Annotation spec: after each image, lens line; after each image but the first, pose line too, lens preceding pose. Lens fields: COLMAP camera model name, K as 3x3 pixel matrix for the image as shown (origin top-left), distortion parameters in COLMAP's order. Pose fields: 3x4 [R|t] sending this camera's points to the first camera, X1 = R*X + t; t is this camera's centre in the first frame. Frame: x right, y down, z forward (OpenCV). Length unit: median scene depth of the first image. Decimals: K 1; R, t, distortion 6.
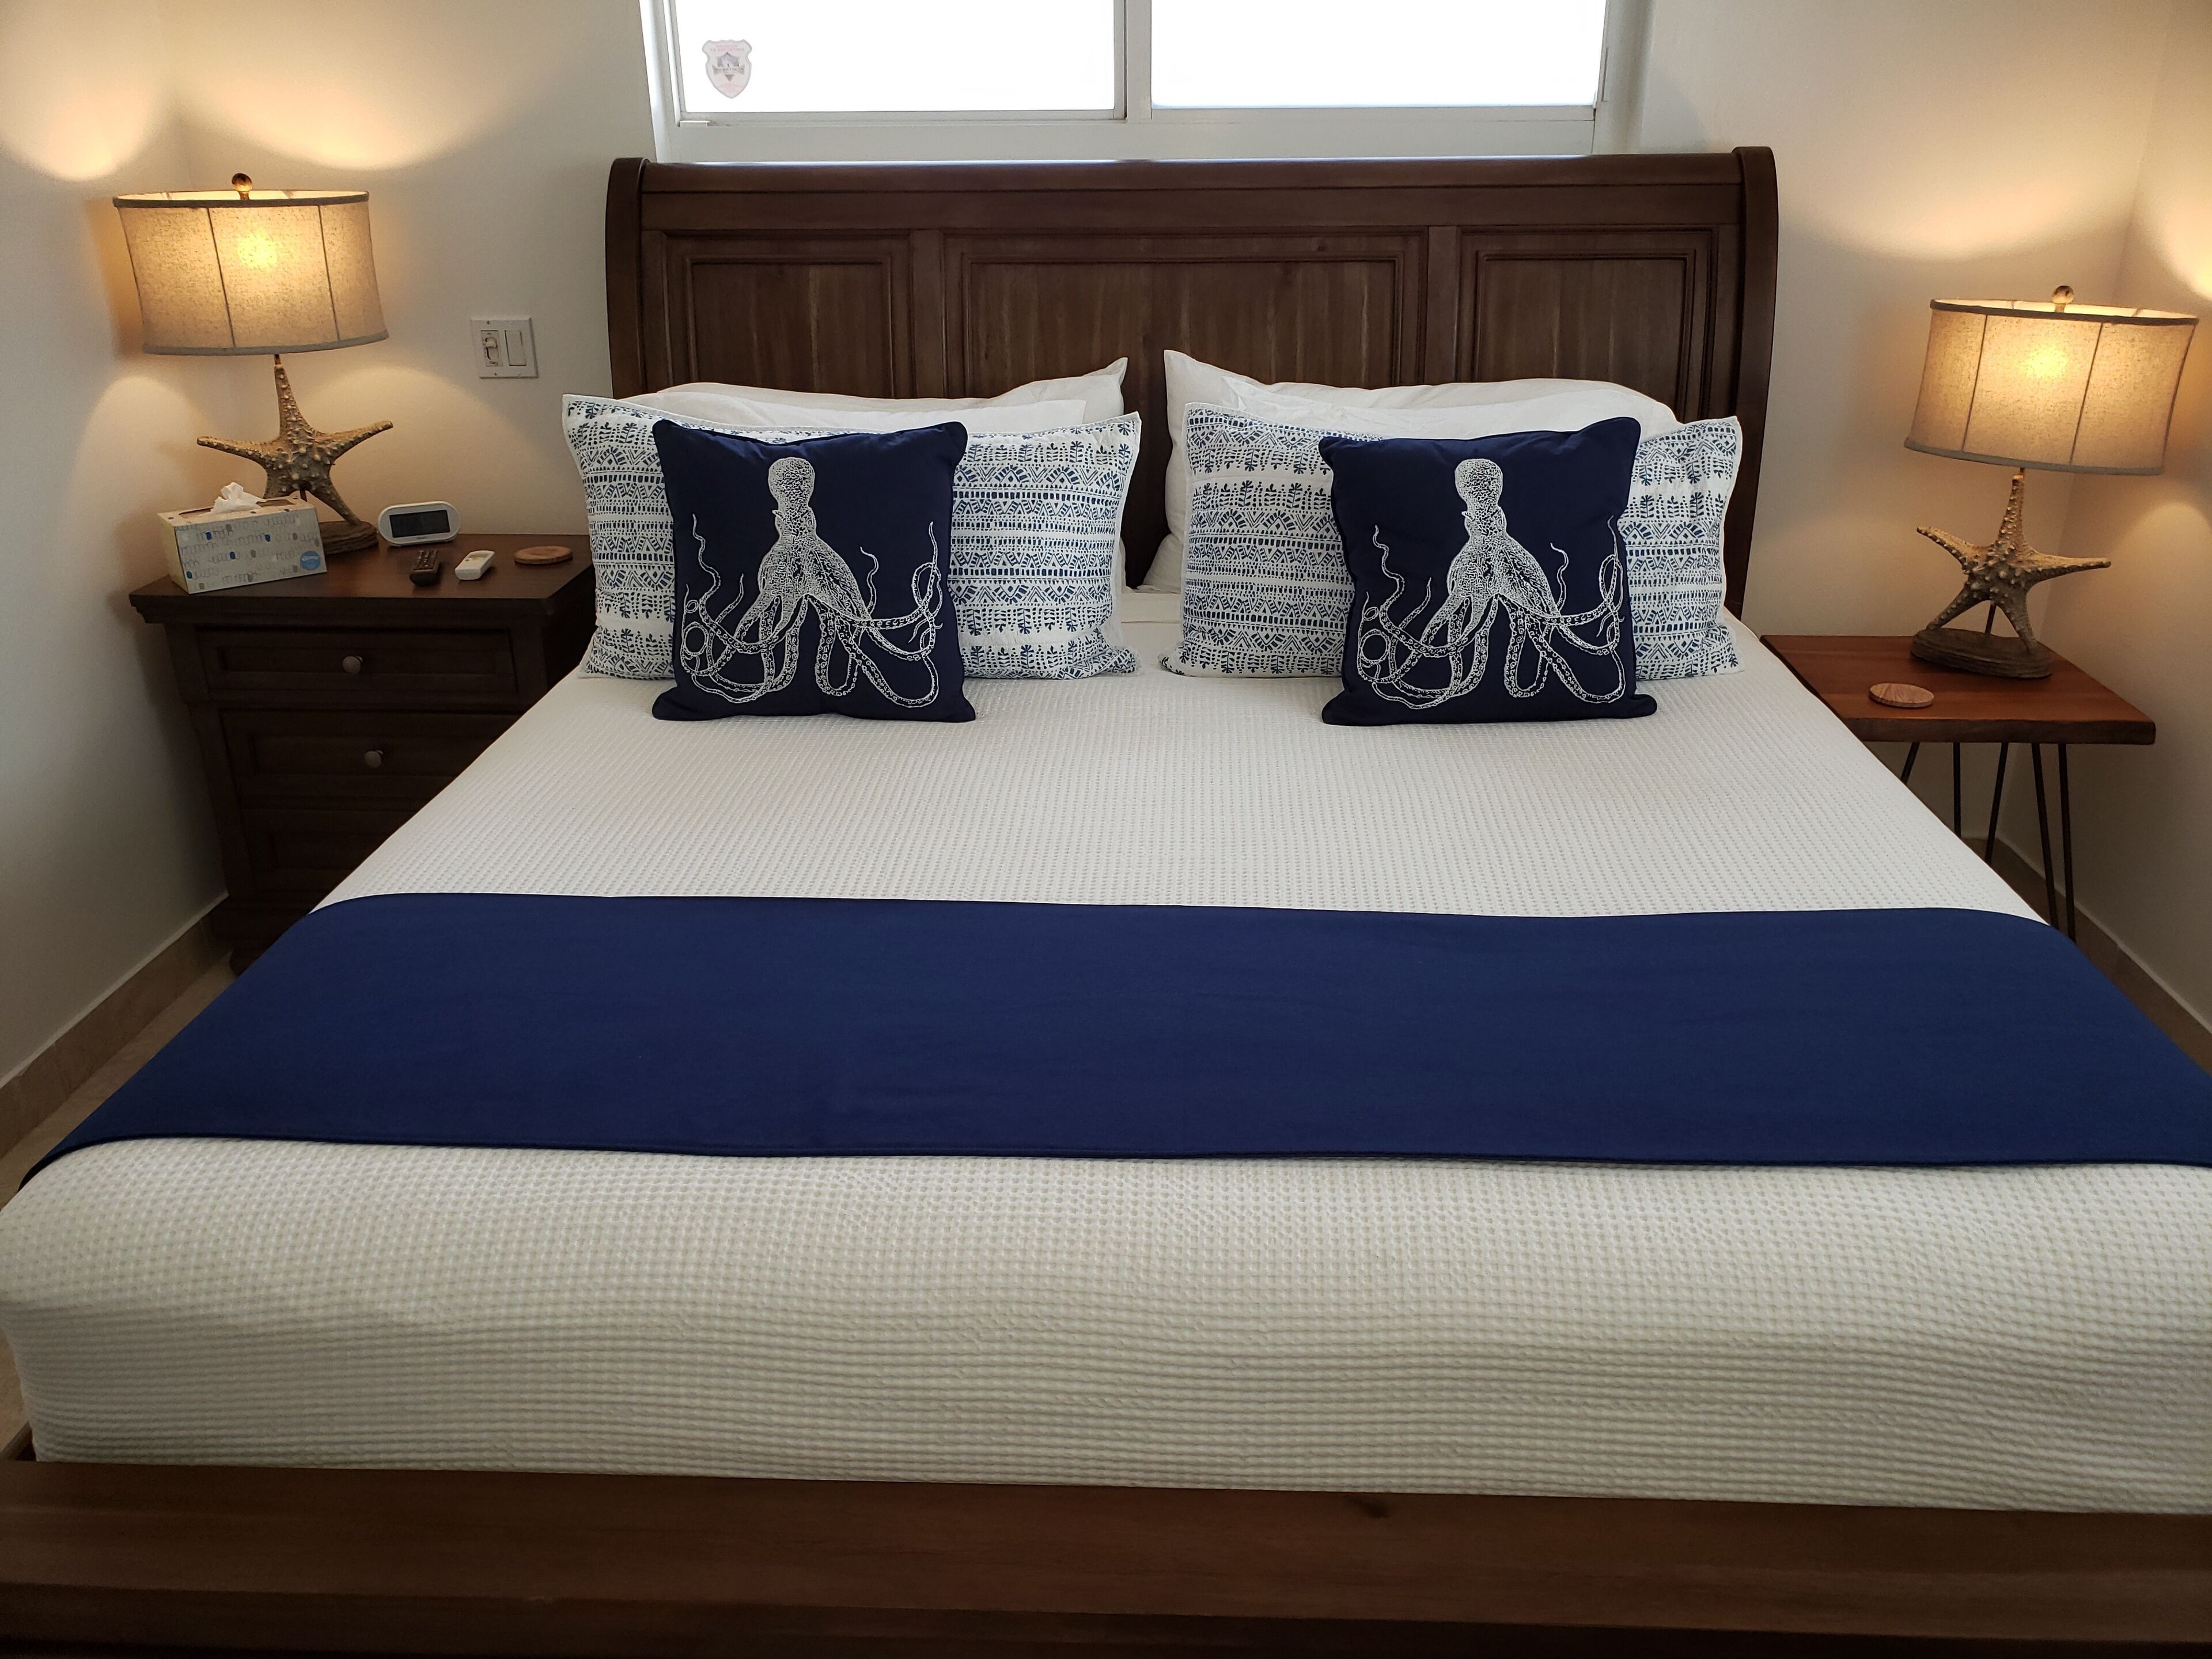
lens RADIAL K [[1724.9, 0, 1096.1], [0, 1724.9, 827.8], [0, 0, 1]] dist [0.007672, -0.000337]
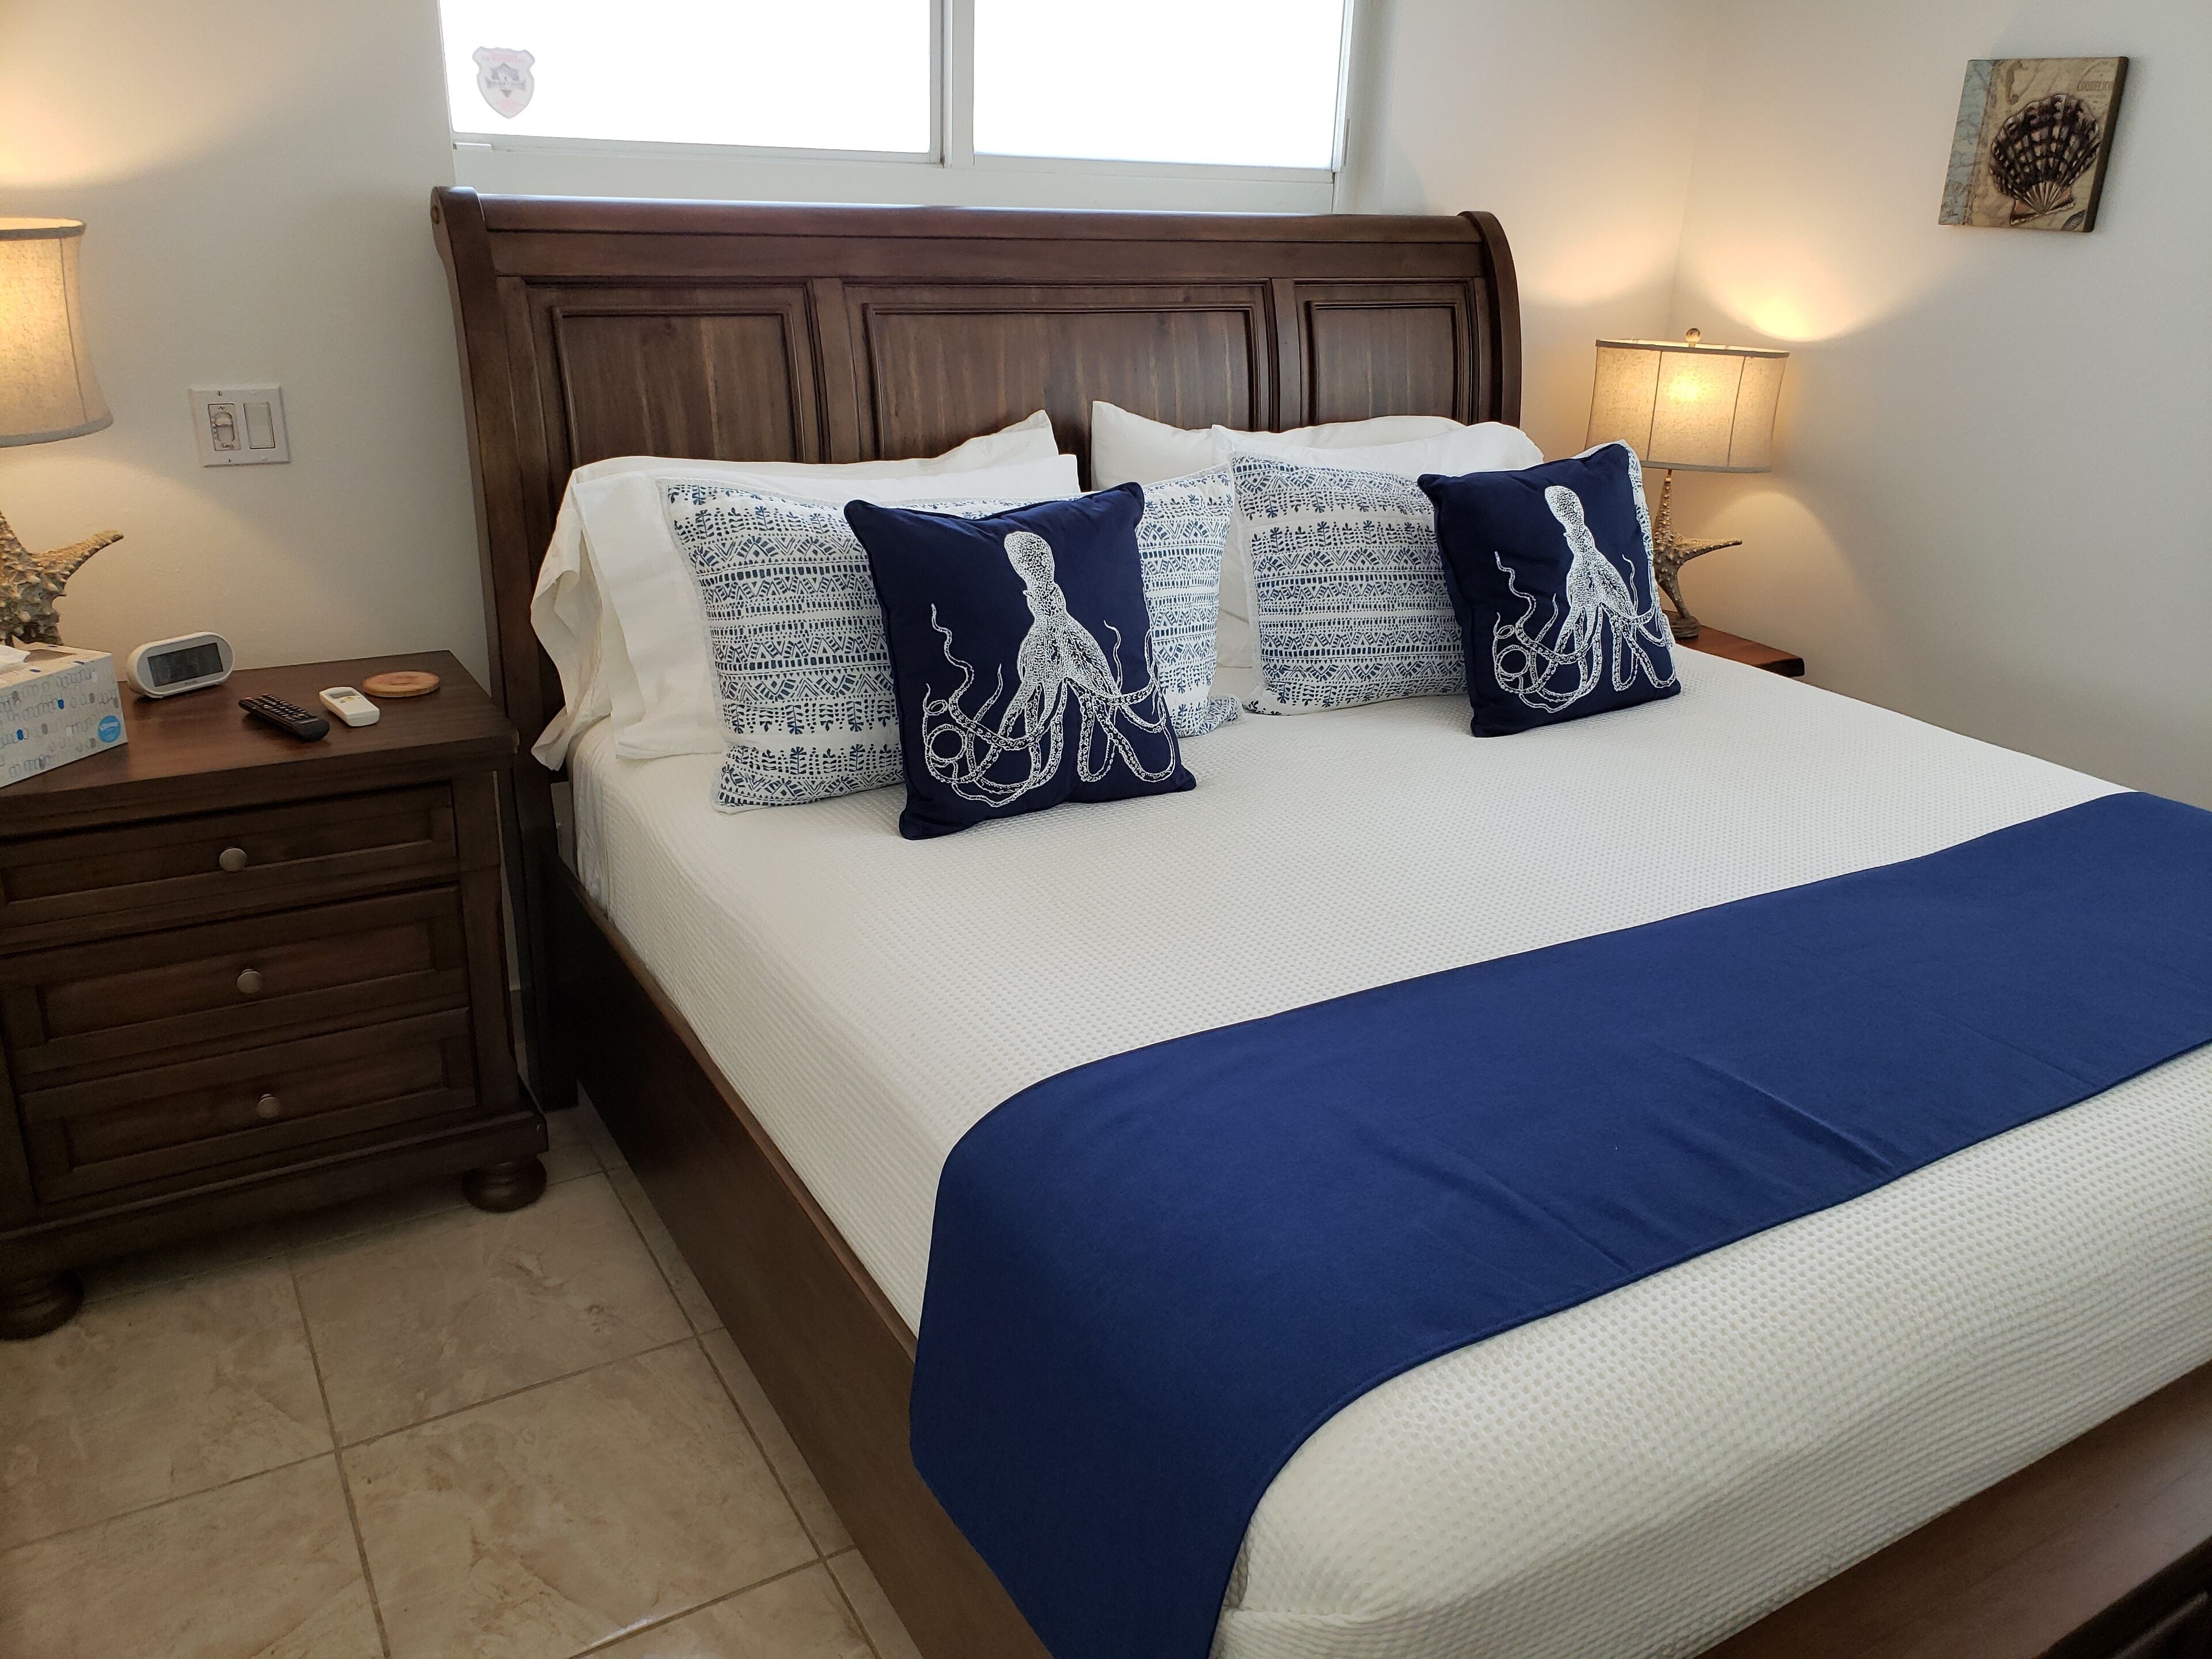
lens RADIAL K [[1724.9, 0, 1097.4], [0, 1724.9, 833.2], [0, 0, 1]] dist [0.007672, -0.000337]
pose [[0.820095, -0.170036, 0.546381, -0.615721], [0.177657, 0.983305, 0.039354, -0.079667], [-0.543951, 0.064794, 0.836612, 0.207933]]
